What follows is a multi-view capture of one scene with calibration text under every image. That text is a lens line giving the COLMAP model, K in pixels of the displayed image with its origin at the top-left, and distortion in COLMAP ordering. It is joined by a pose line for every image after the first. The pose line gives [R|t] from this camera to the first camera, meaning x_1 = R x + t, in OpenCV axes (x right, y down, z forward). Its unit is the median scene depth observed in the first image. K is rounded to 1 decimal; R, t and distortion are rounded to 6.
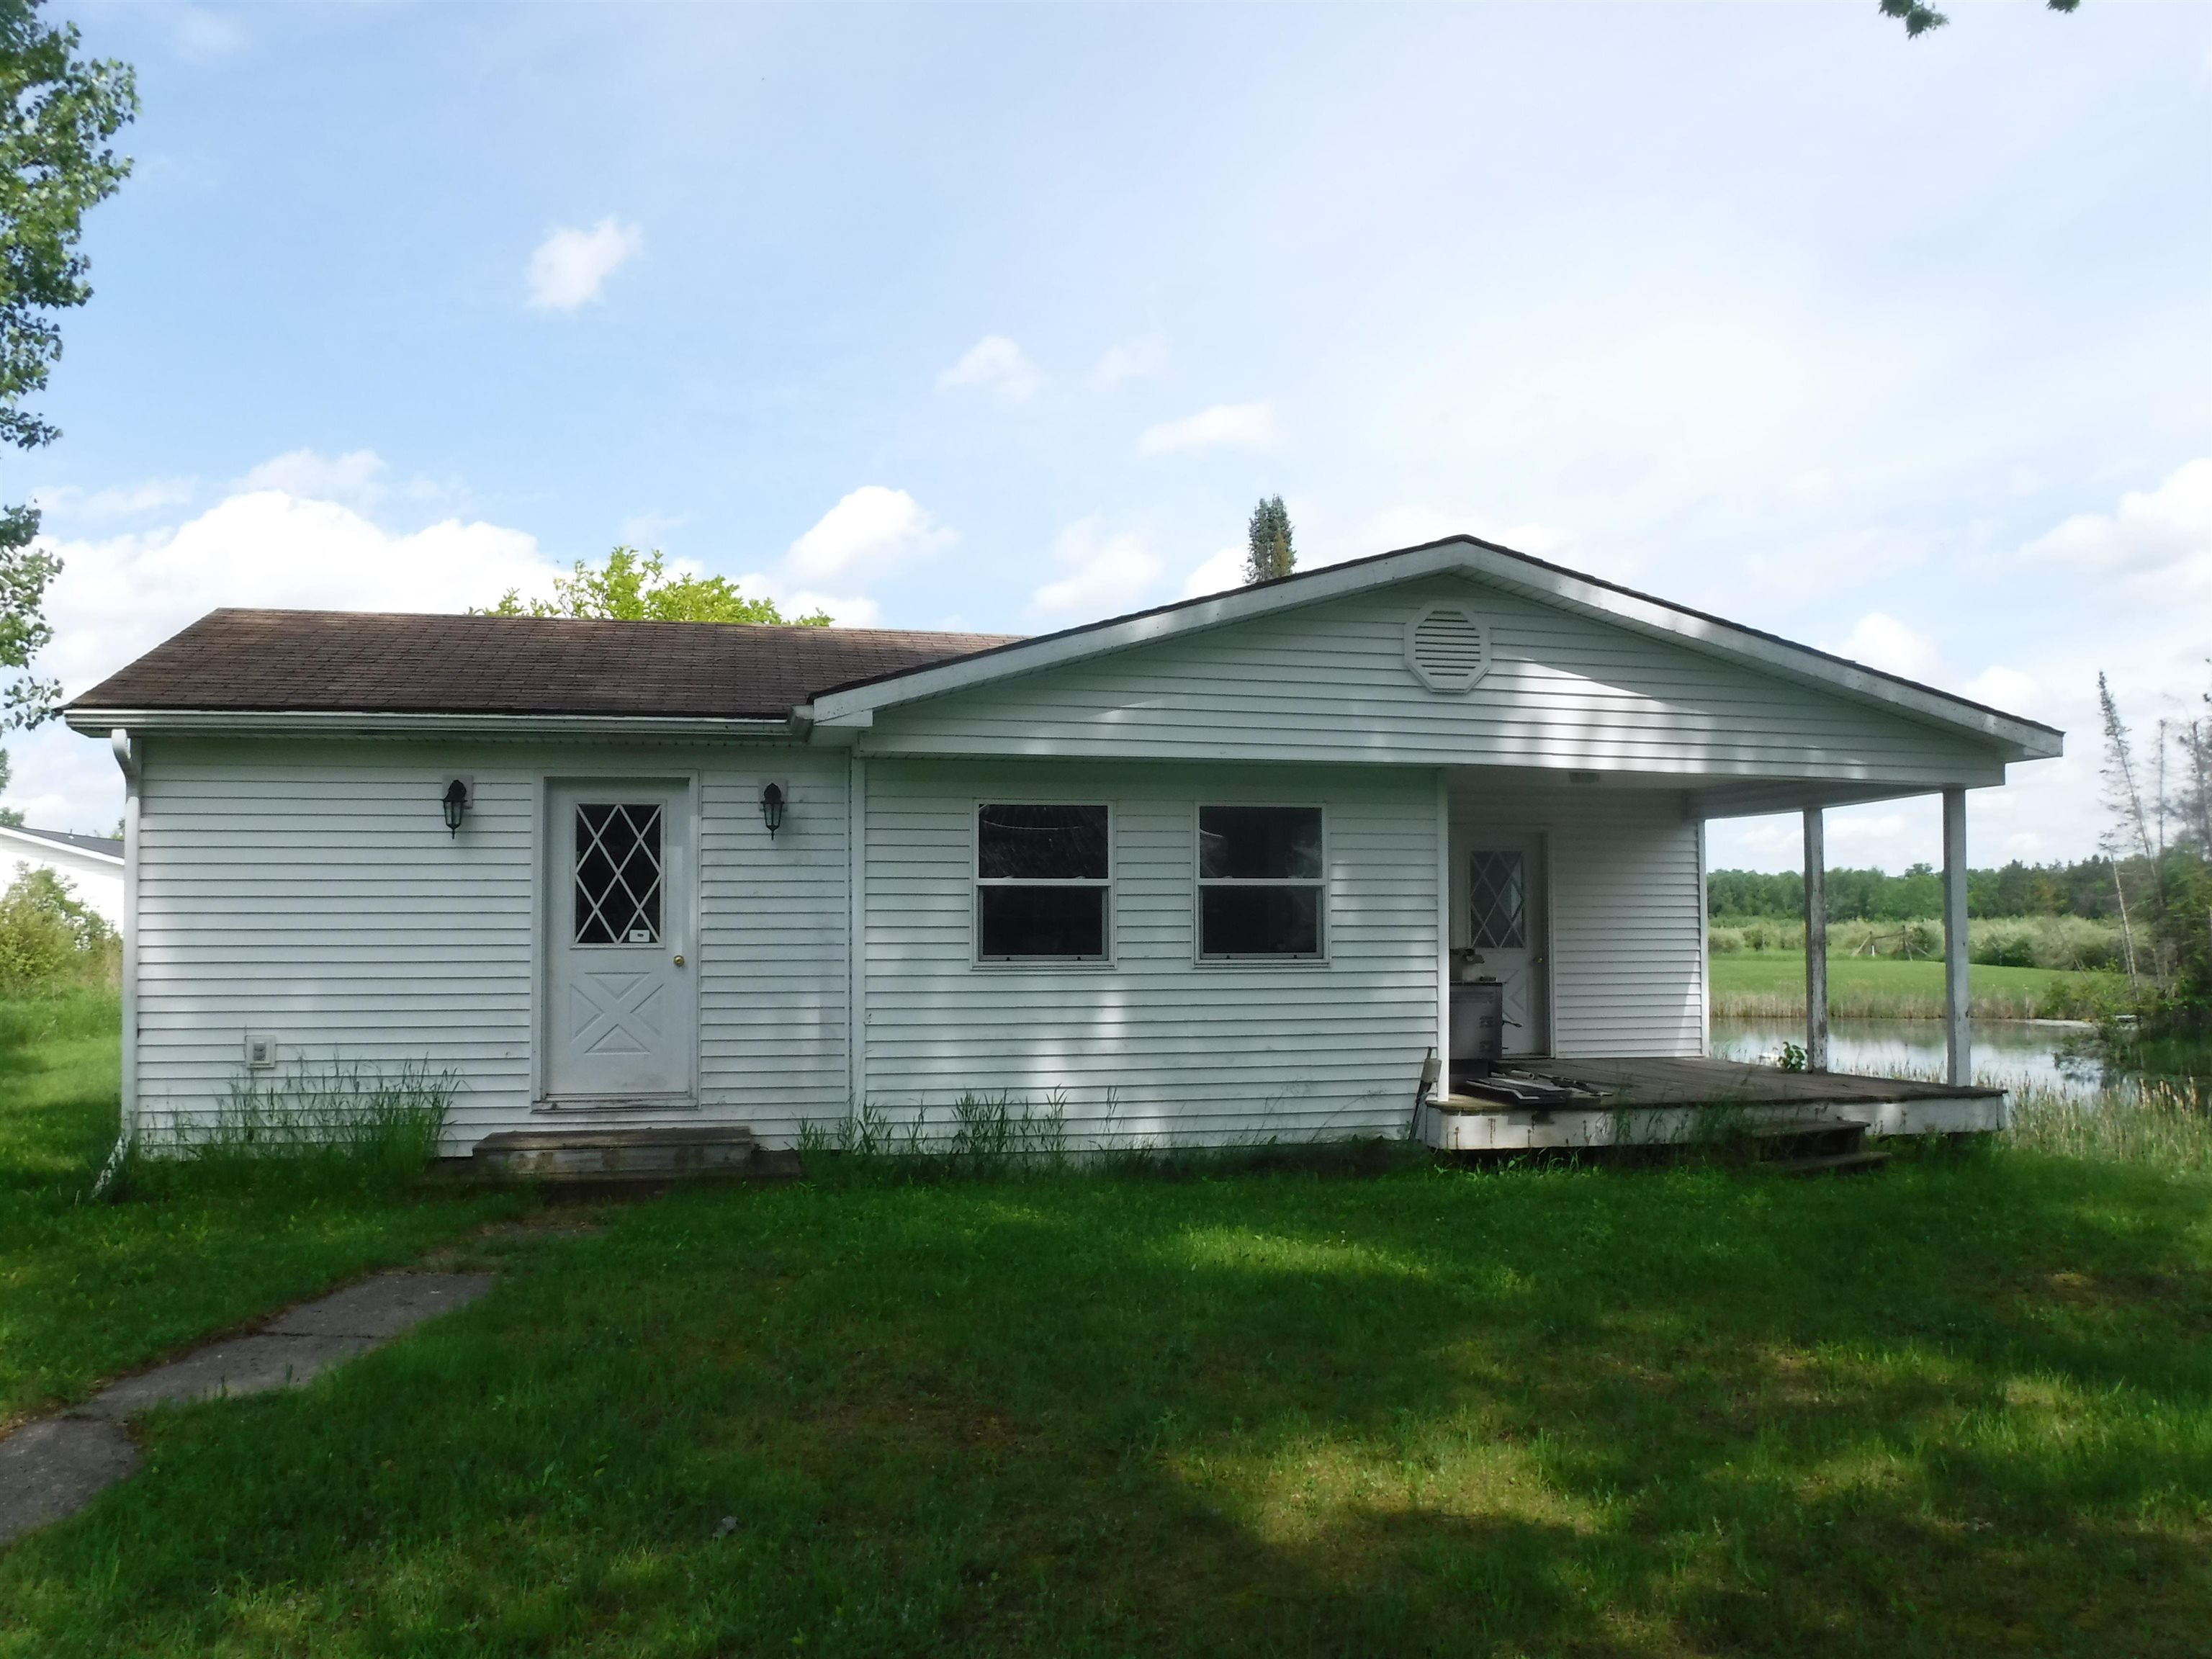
lens RADIAL K [[1745.6, 0, 1109.8], [0, 1745.6, 841.3], [0, 0, 1]] dist [-0.047852, -0.000738]
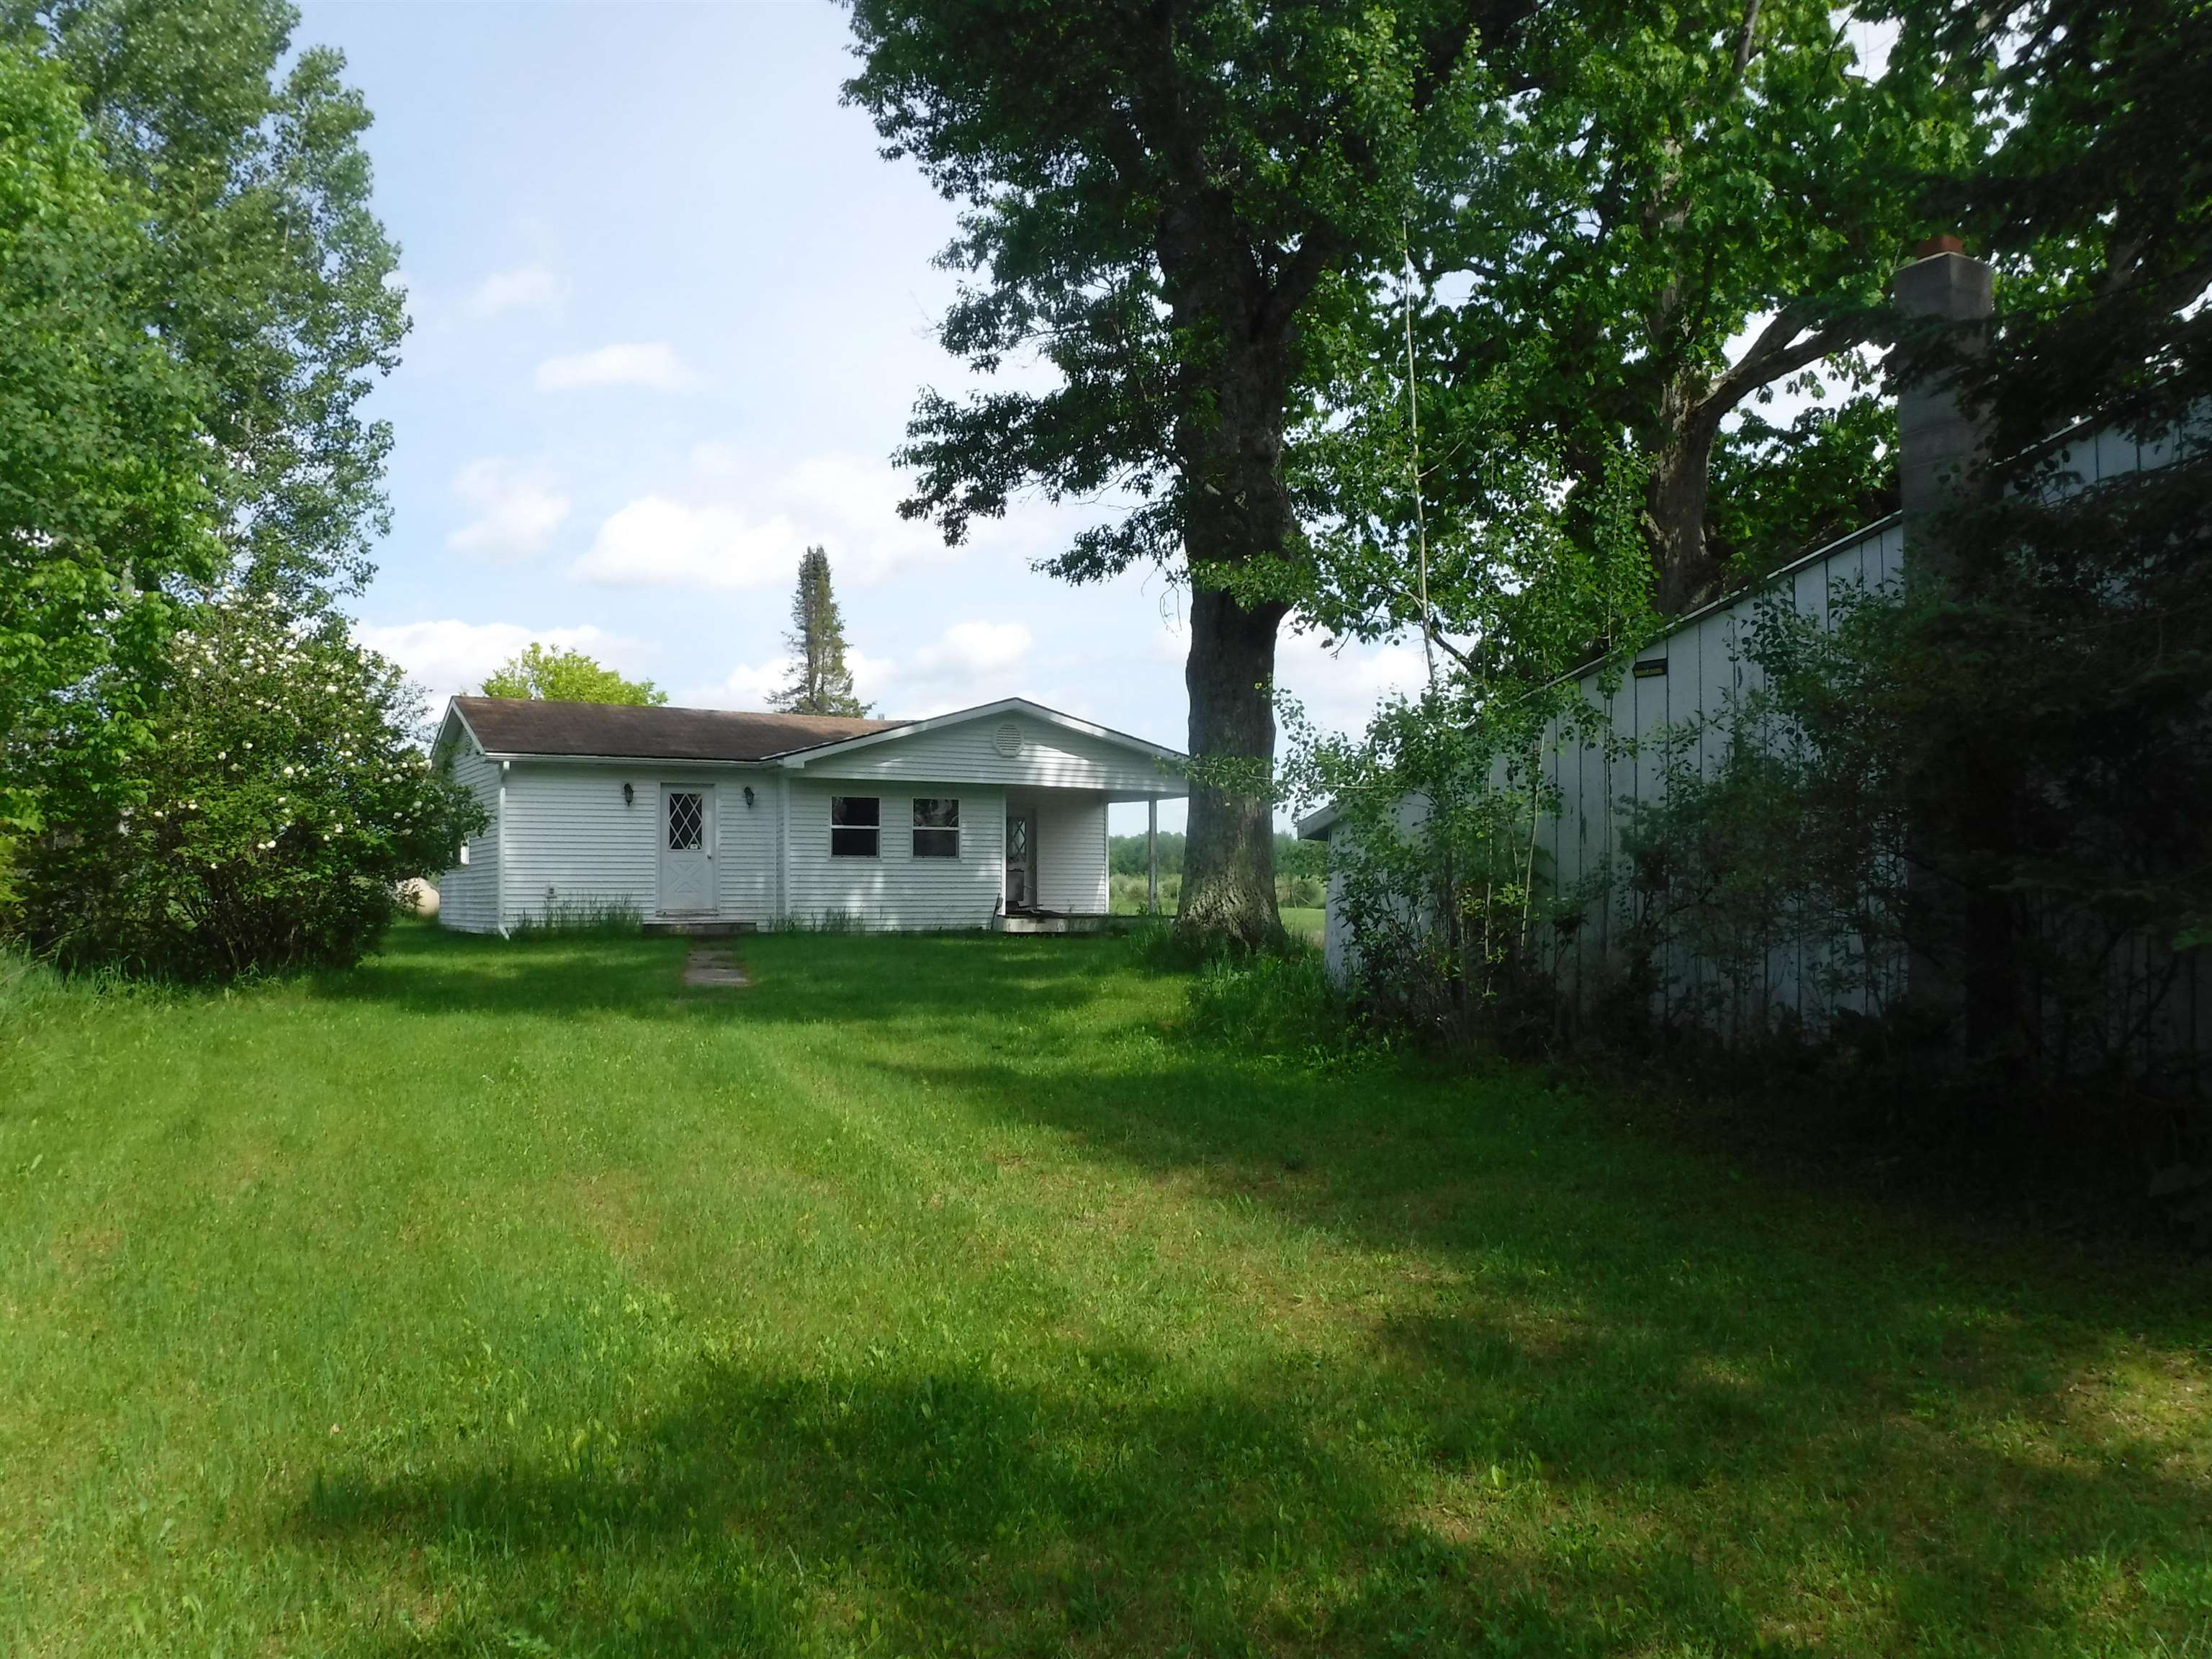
lens RADIAL K [[1745.6, 0, 1106.6], [0, 1745.6, 831.0], [0, 0, 1]] dist [-0.047852, -0.000738]
pose [[0.952663, 0.012624, 0.303767, -0.459871], [-0.016383, 0.999817, 0.009828, -0.002395], [-0.303588, -0.014340, 0.952696, -1.540185]]
